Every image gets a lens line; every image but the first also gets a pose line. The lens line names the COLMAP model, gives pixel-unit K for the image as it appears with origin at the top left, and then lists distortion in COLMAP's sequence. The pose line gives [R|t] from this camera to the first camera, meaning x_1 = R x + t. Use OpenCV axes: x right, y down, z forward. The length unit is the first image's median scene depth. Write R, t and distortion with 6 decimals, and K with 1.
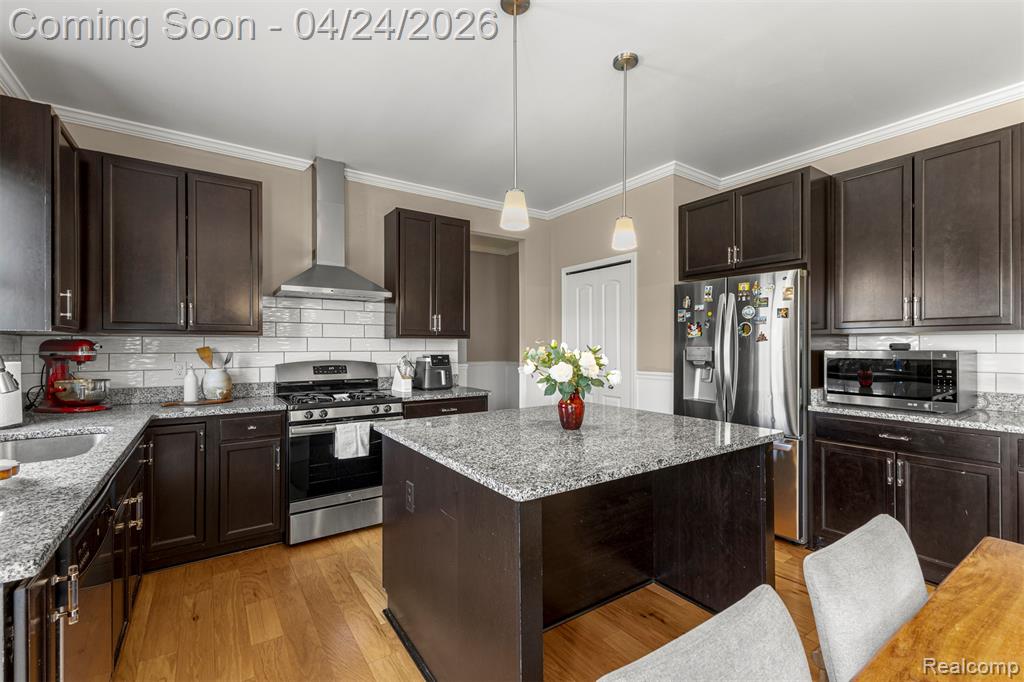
lens RADIAL K [[446.6, 0, 513.2], [0, 446.6, 346.4], [0, 0, 1]] dist [0.010695, -0.000674]
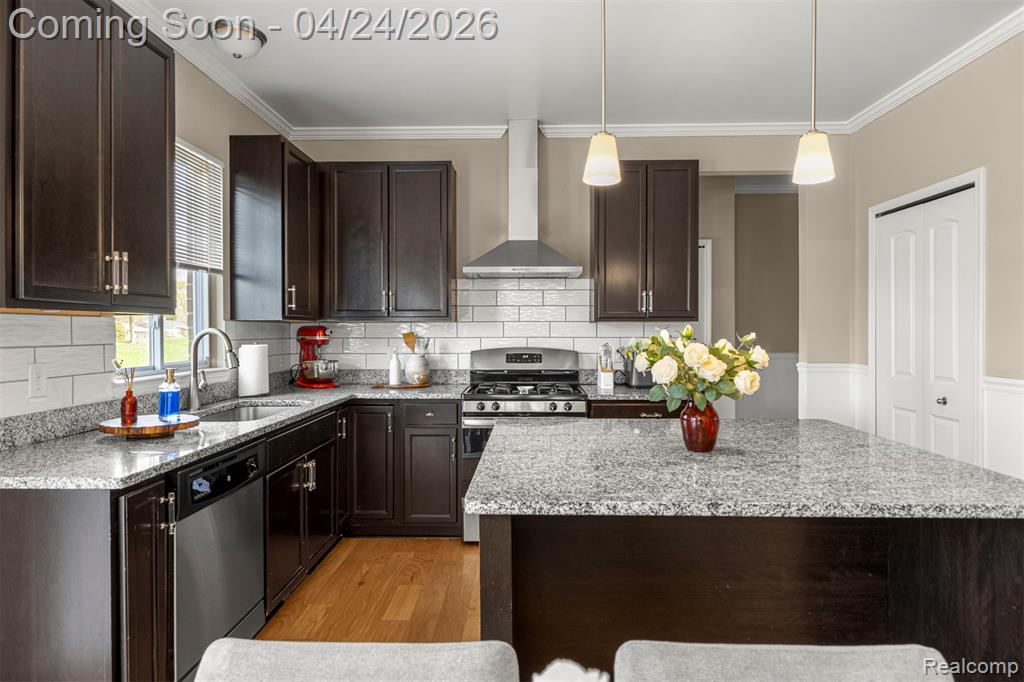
lens RADIAL K [[594.6, 0, 512.6], [0, 594.6, 335.6], [0, 0, 1]] dist [0.005629, -0.000116]
pose [[0.809647, 0.006213, -0.586884, 0.319167], [-0.000116, 0.999946, 0.010427, -0.005736], [0.586917, -0.008374, 0.809604, 0.045577]]
